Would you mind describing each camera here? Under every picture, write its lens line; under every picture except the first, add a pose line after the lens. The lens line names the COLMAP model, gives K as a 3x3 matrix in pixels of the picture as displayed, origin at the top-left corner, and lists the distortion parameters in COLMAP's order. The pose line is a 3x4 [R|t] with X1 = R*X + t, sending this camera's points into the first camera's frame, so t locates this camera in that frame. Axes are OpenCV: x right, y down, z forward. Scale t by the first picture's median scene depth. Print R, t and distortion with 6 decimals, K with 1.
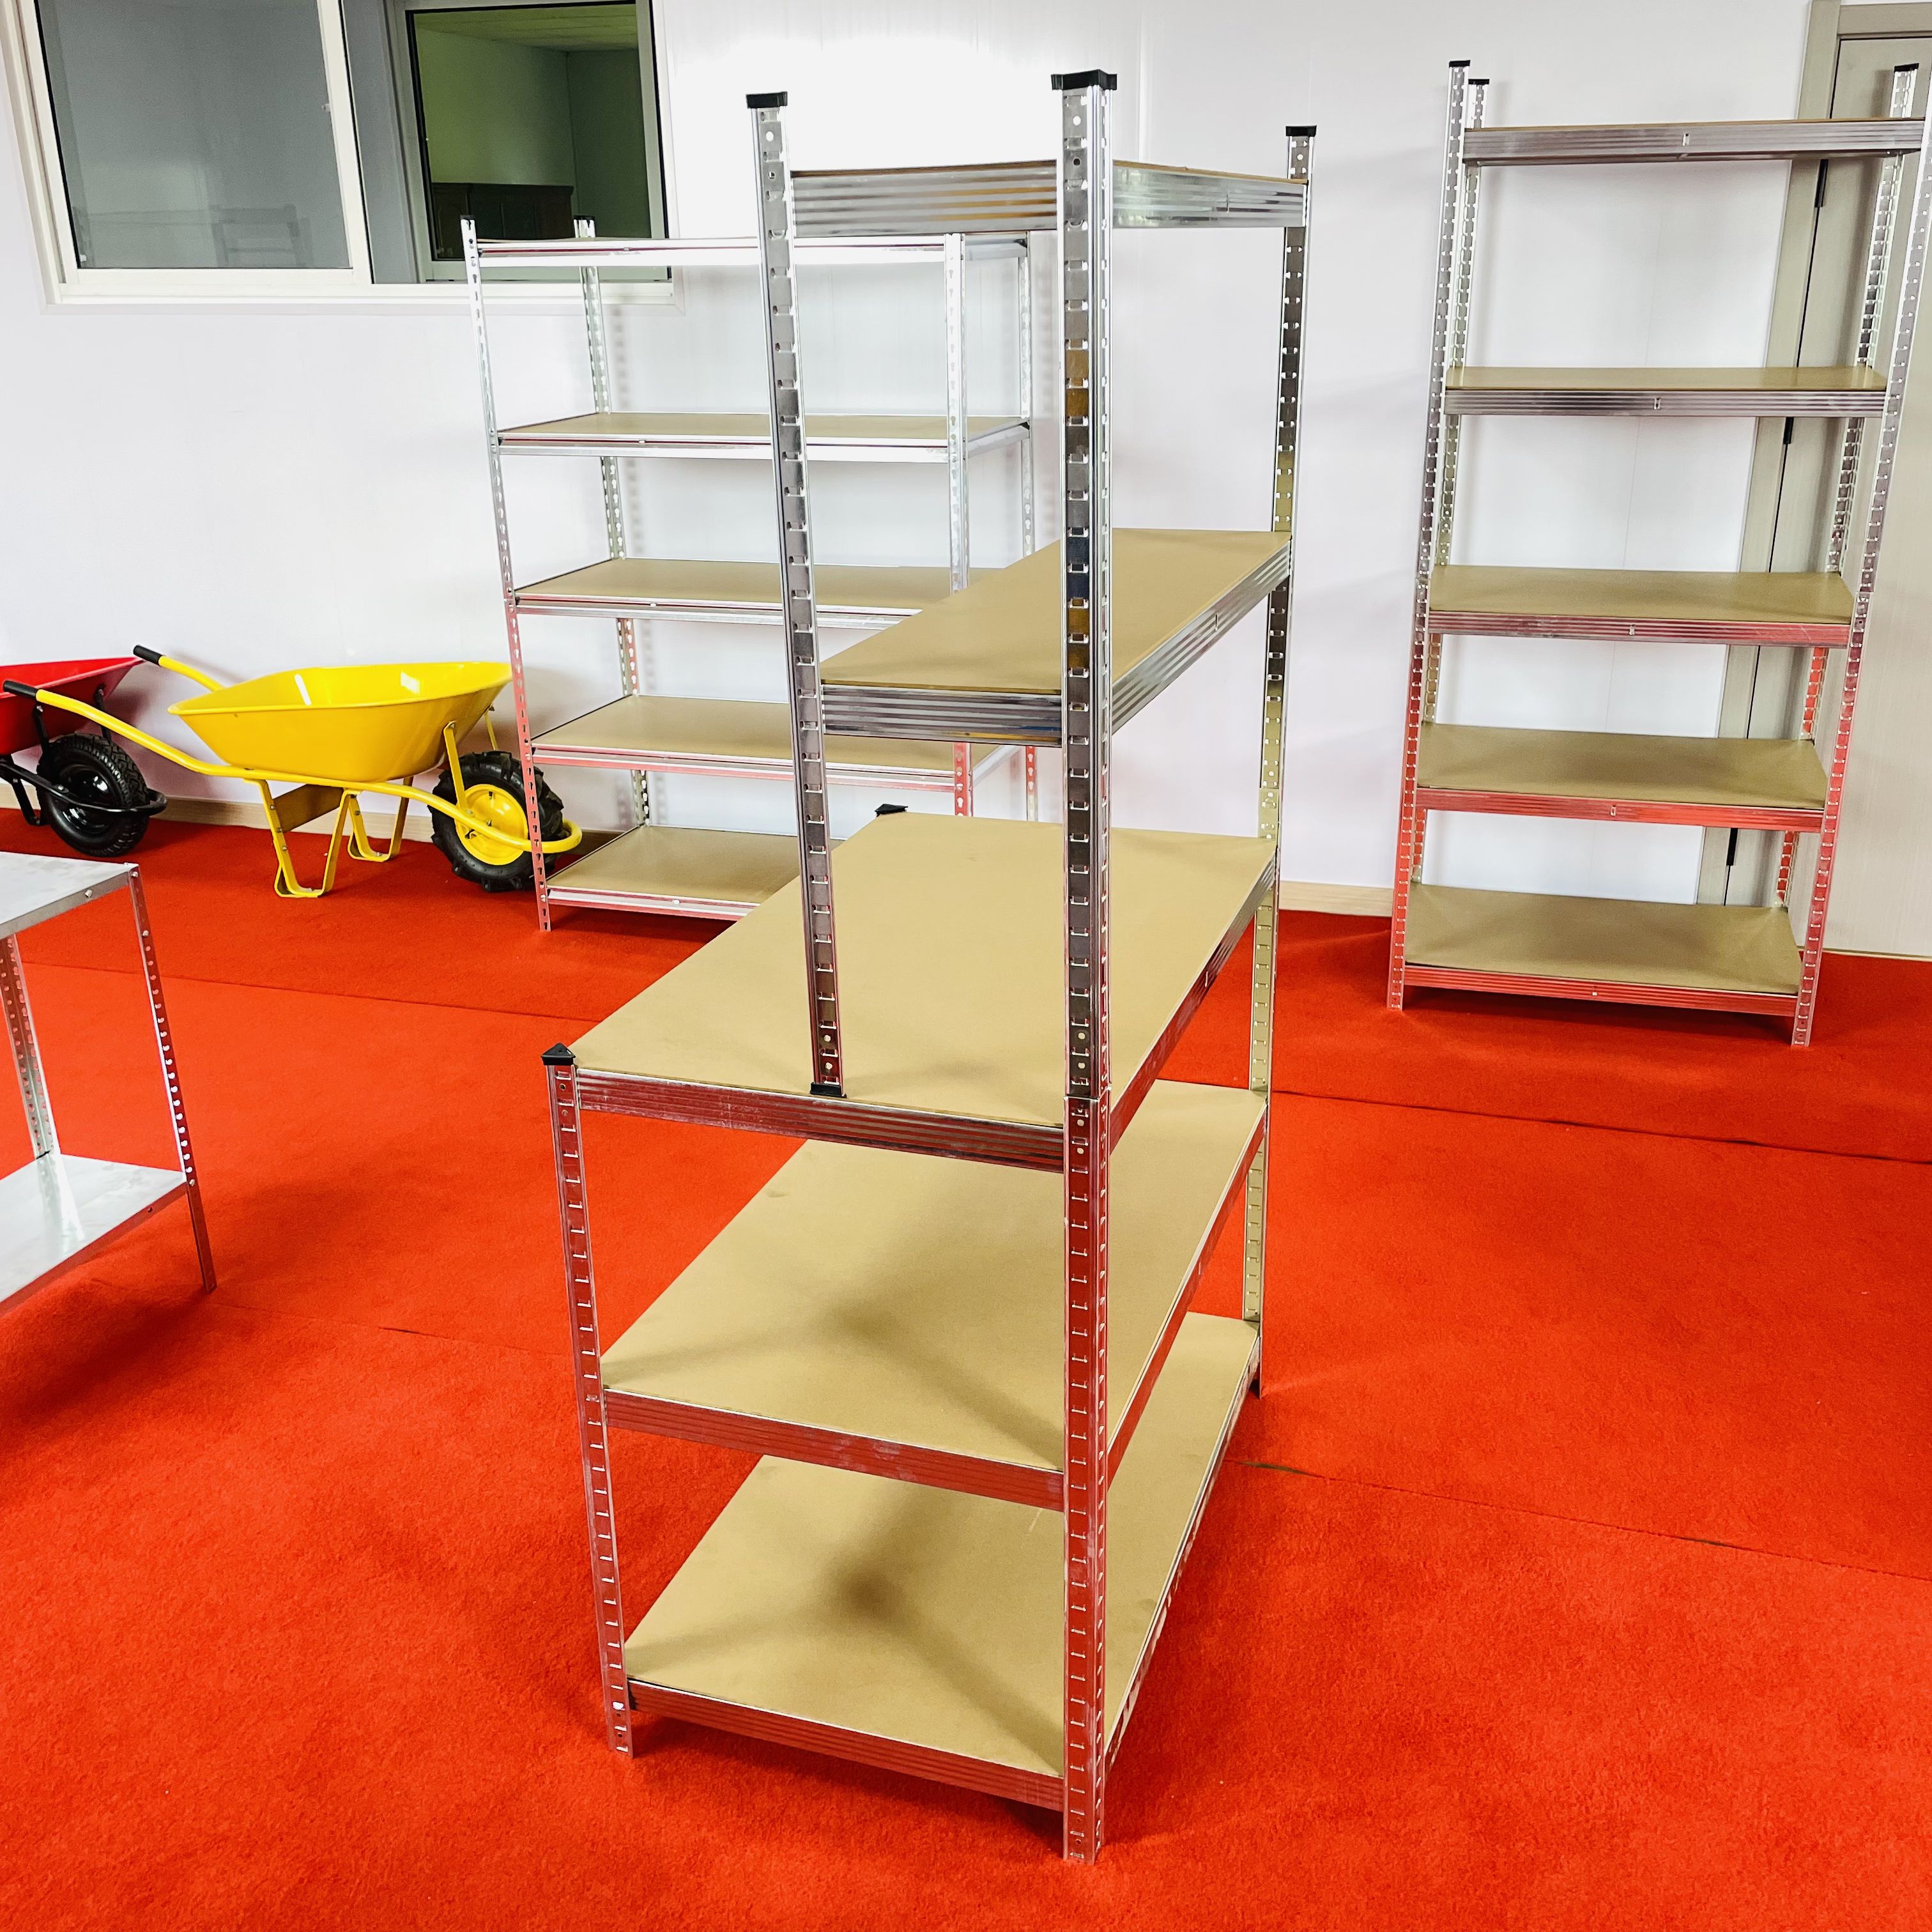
lens RADIAL K [[1939.1, 0, 968.2], [0, 1939.1, 978.2], [0, 0, 1]] dist [0.102107, -0.159739]
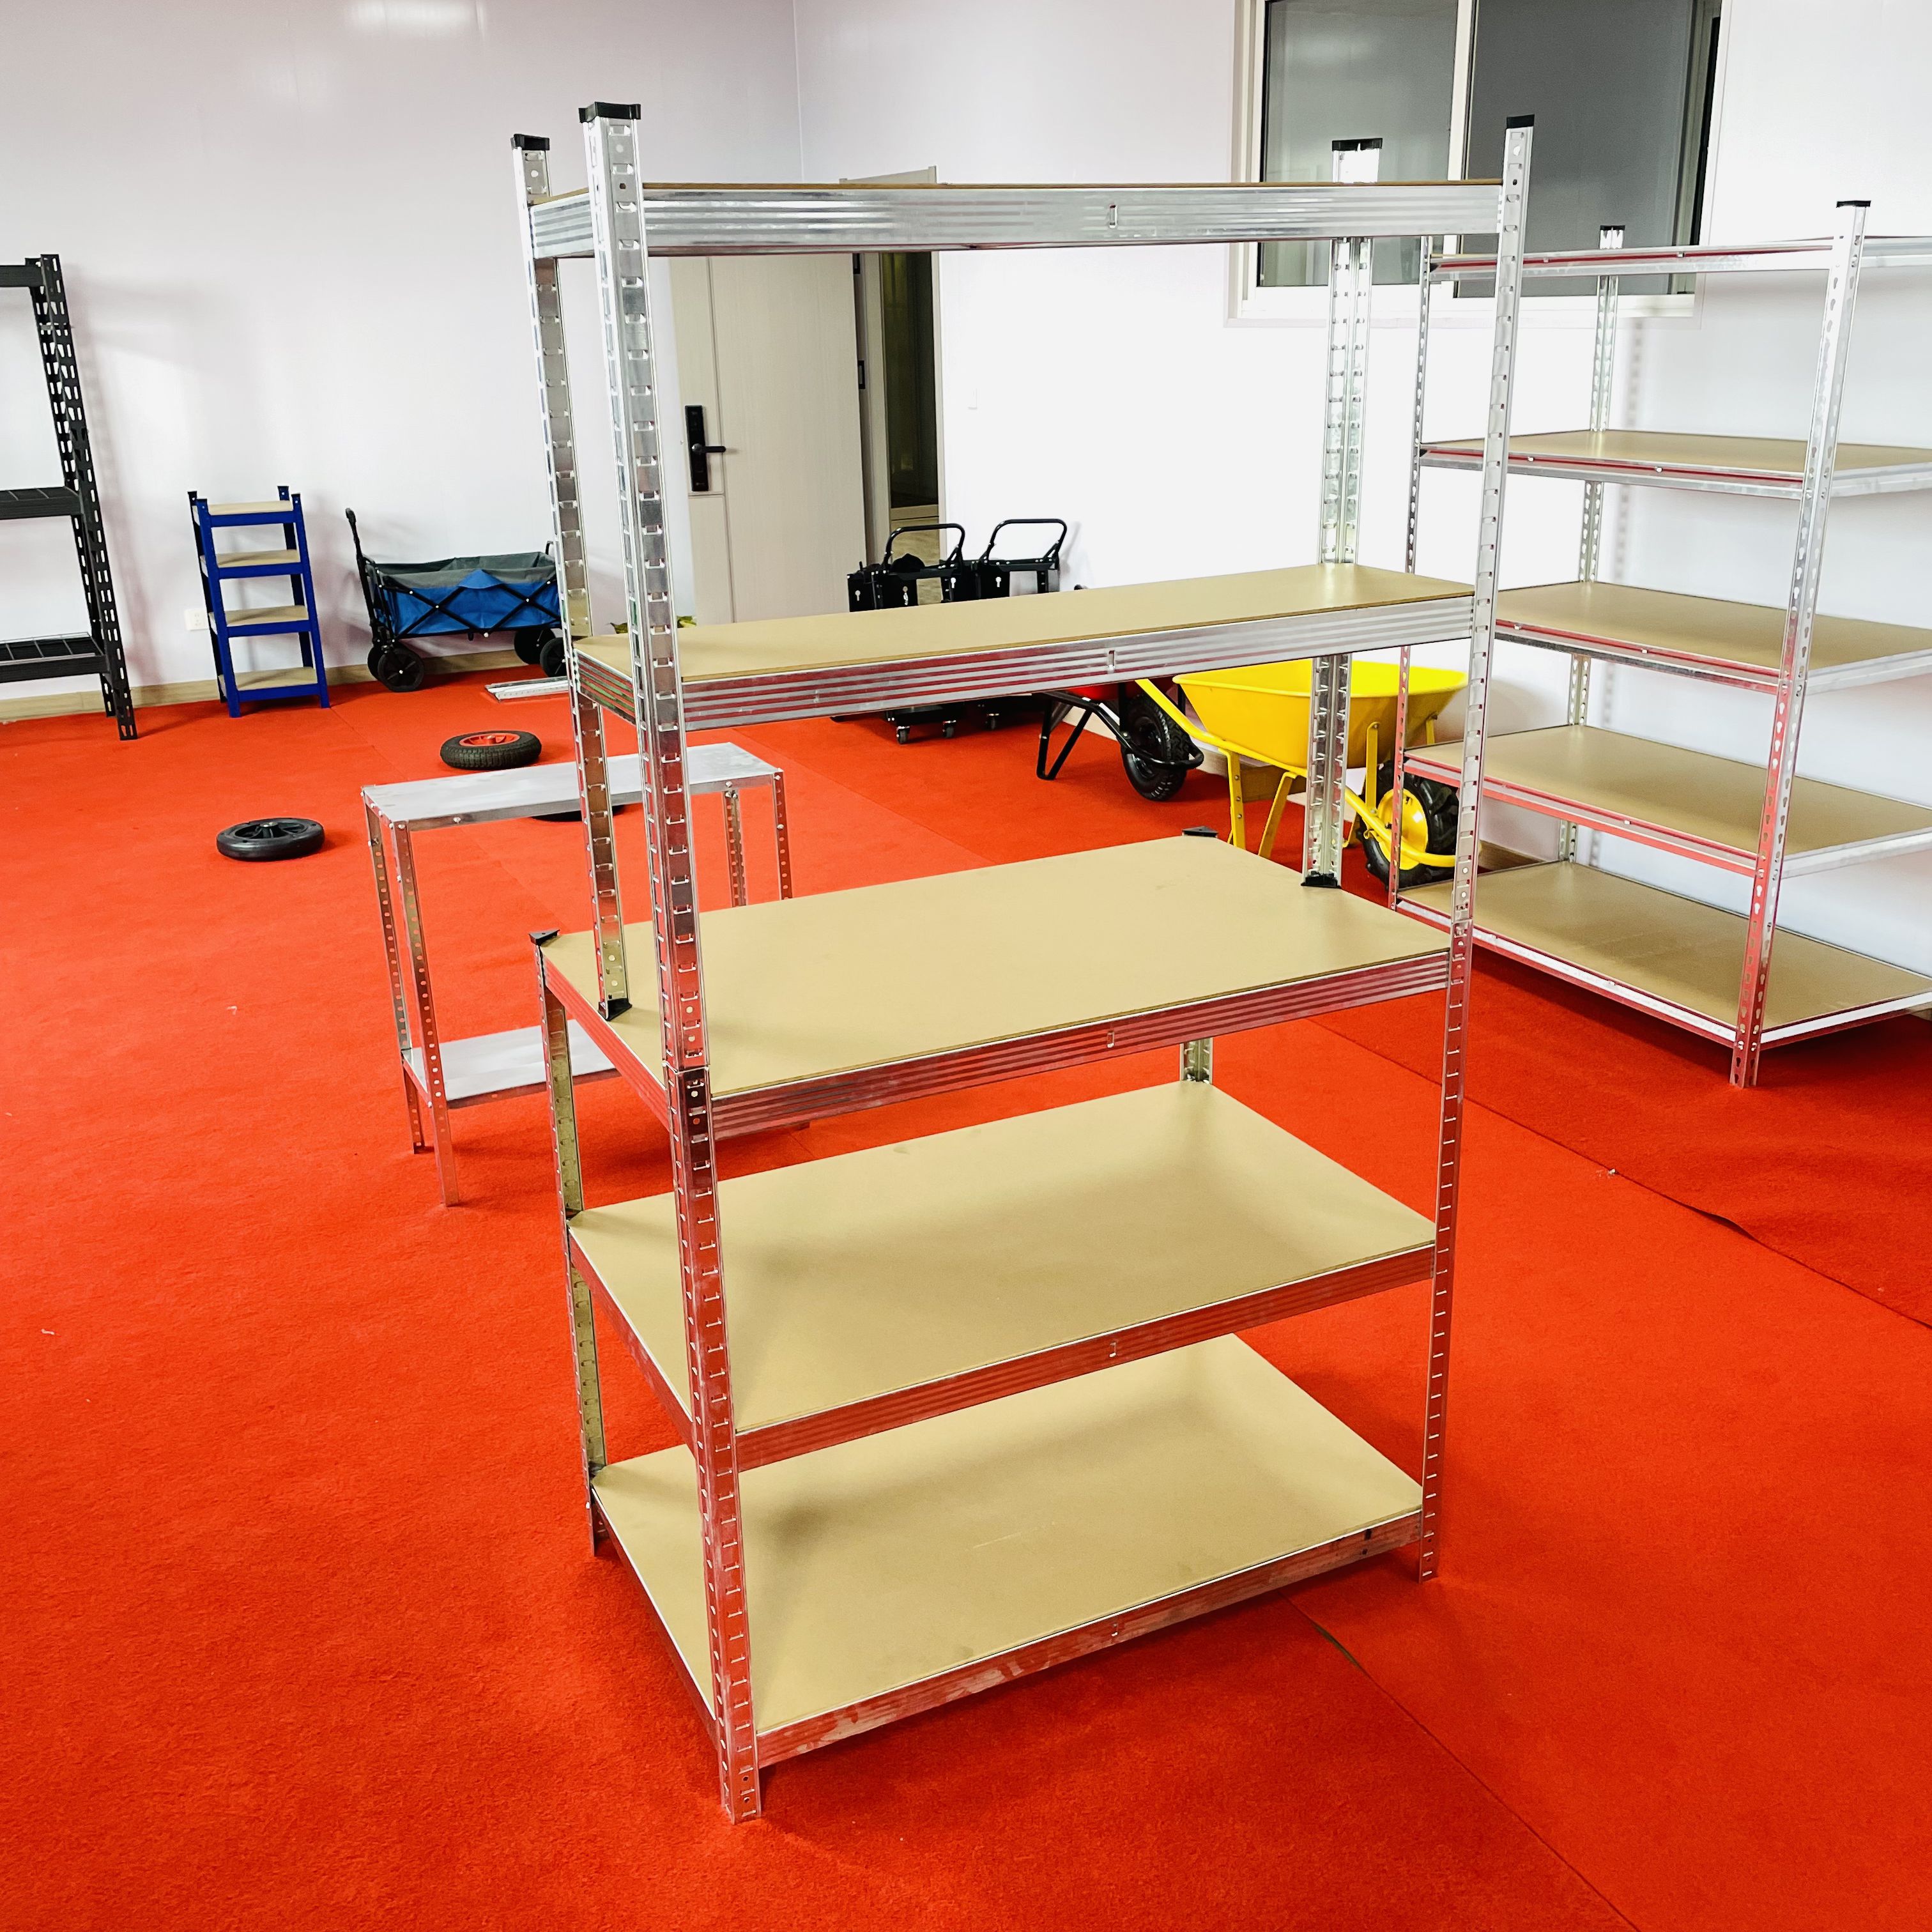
lens RADIAL K [[1942.0, 0, 966.0], [0, 1942.0, 966.0], [0, 0, 1]] dist [0.099391, -0.146177]
pose [[0.692553, 0.234092, -0.682328, 0.365086], [-0.241859, 0.966484, 0.086097, -0.050404], [0.679613, 0.105400, 0.725959, 0.138808]]
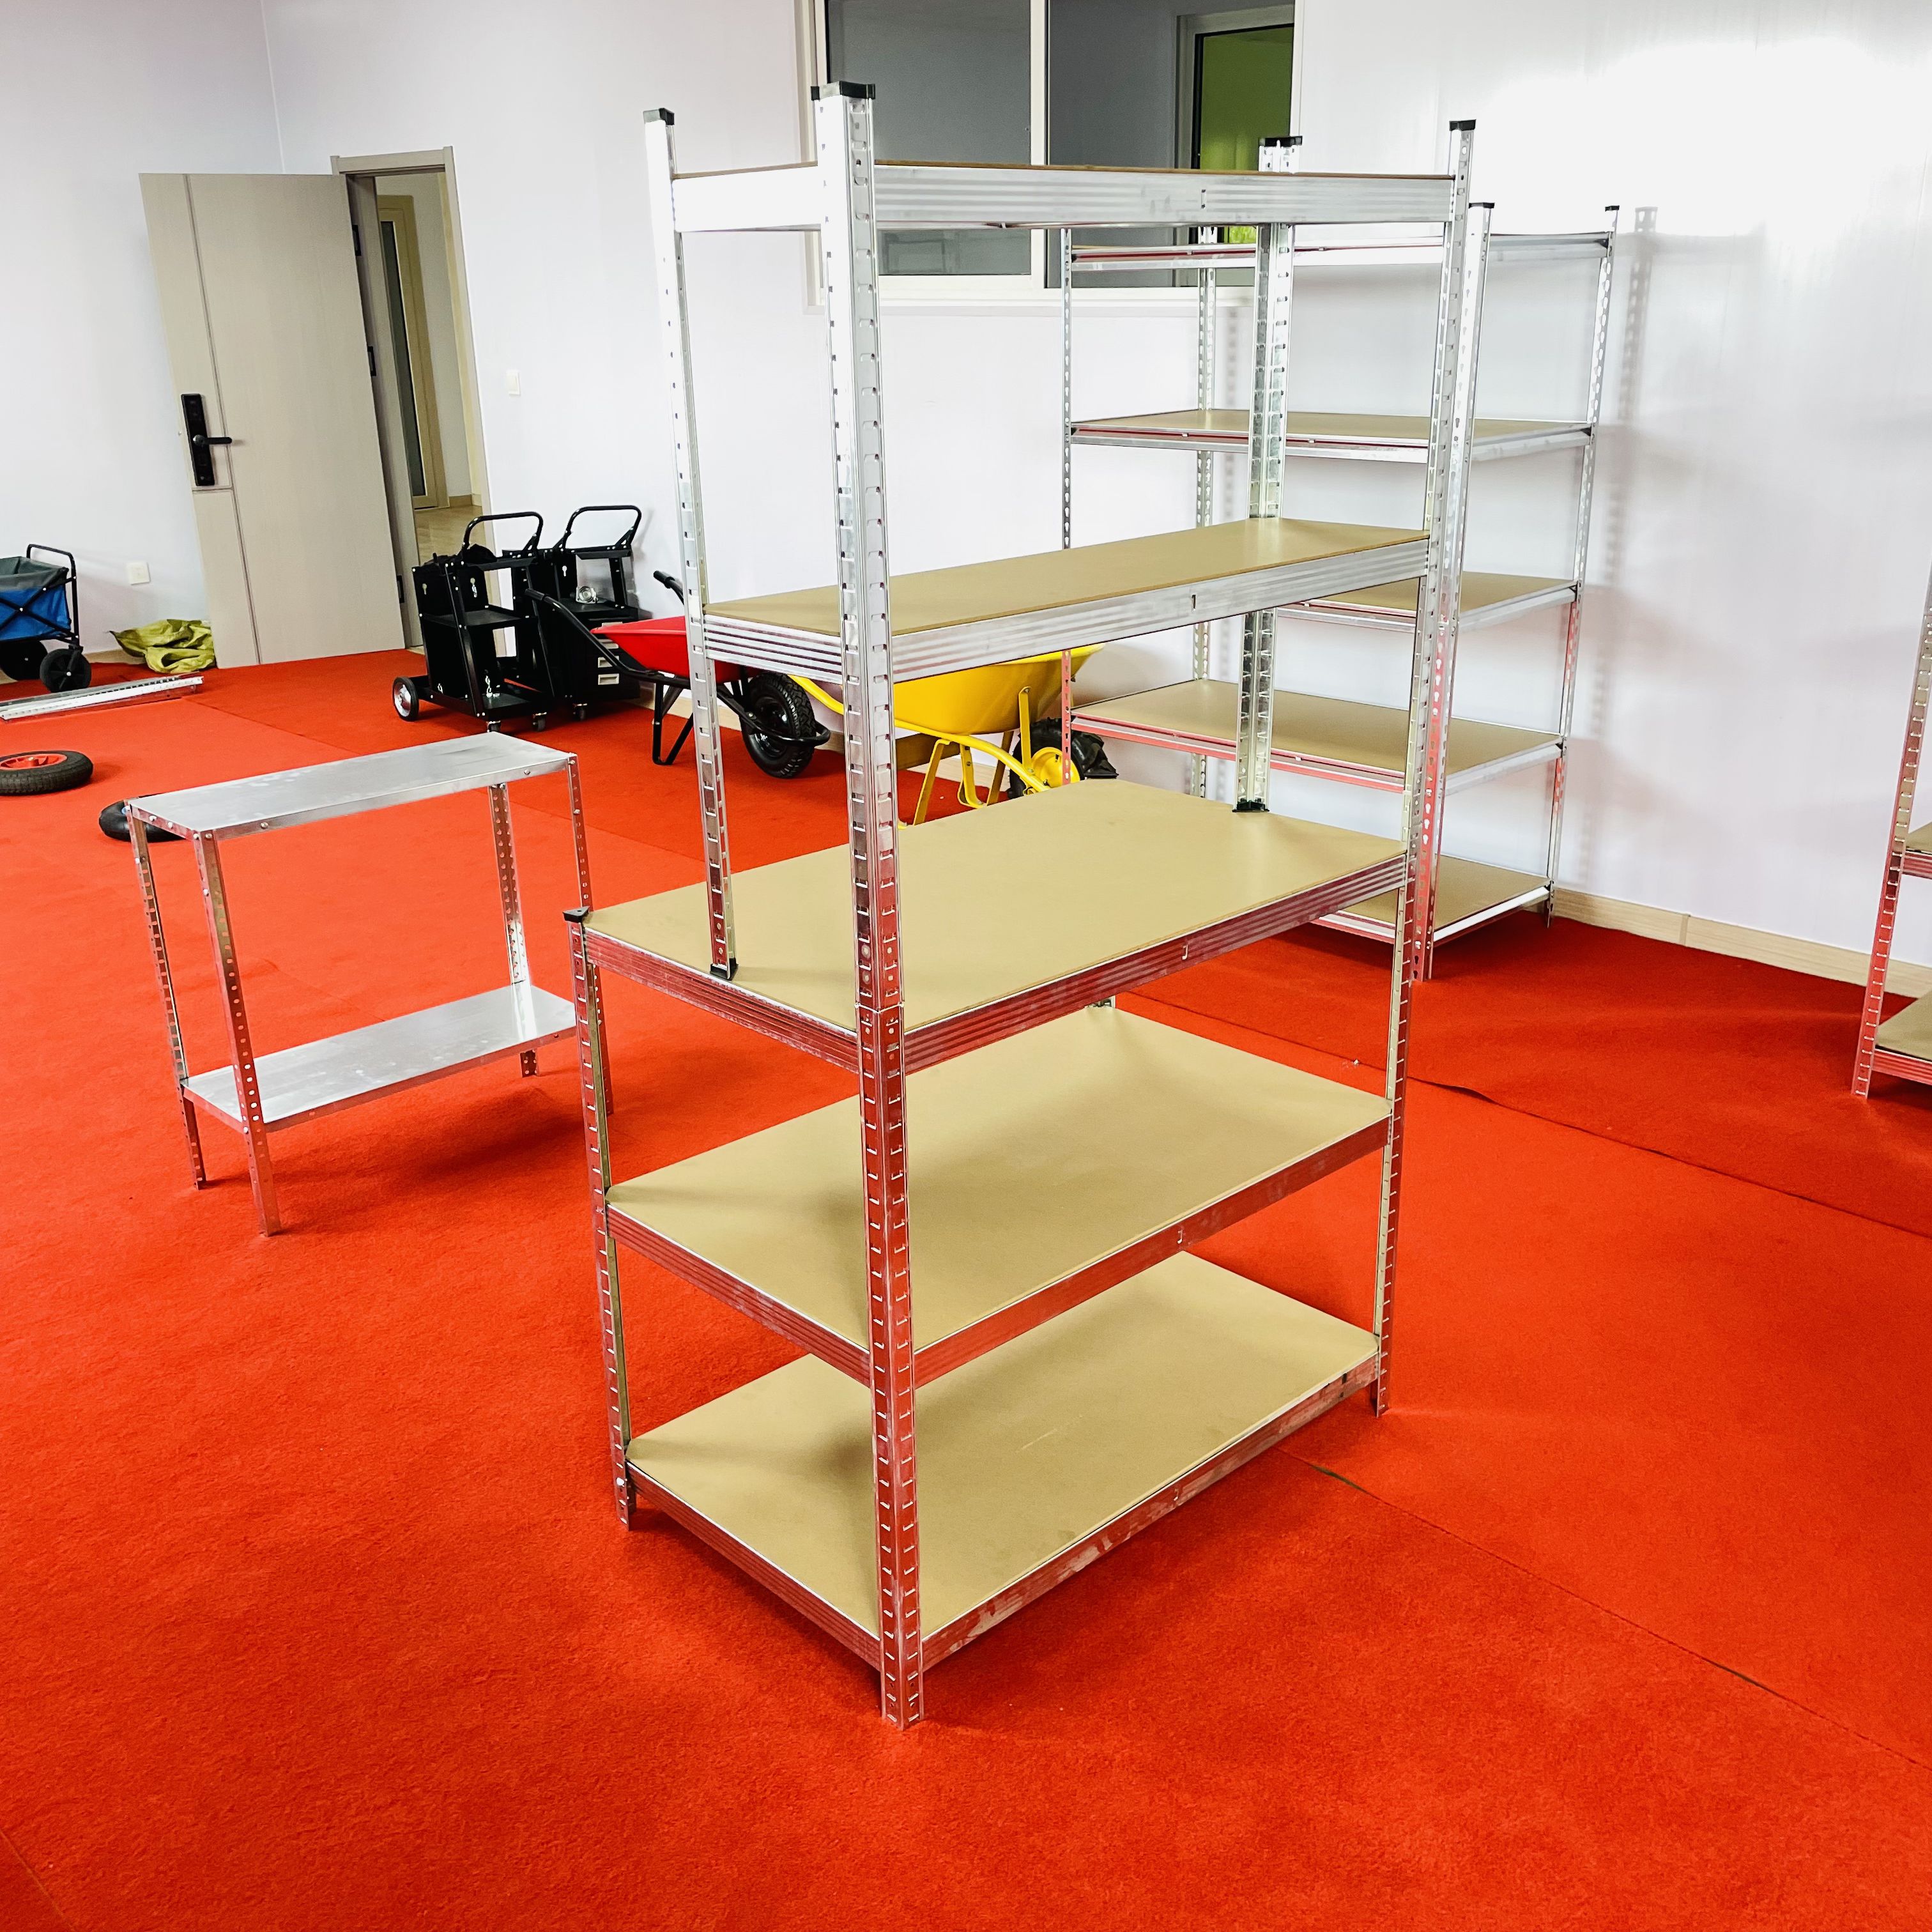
lens RADIAL K [[1939.1, 0, 968.2], [0, 1939.1, 978.2], [0, 0, 1]] dist [0.102107, -0.159739]
pose [[0.883322, 0.161138, -0.440201, 0.247020], [-0.163344, 0.986012, 0.033163, -0.000524], [0.439387, 0.042610, 0.897287, 0.012550]]
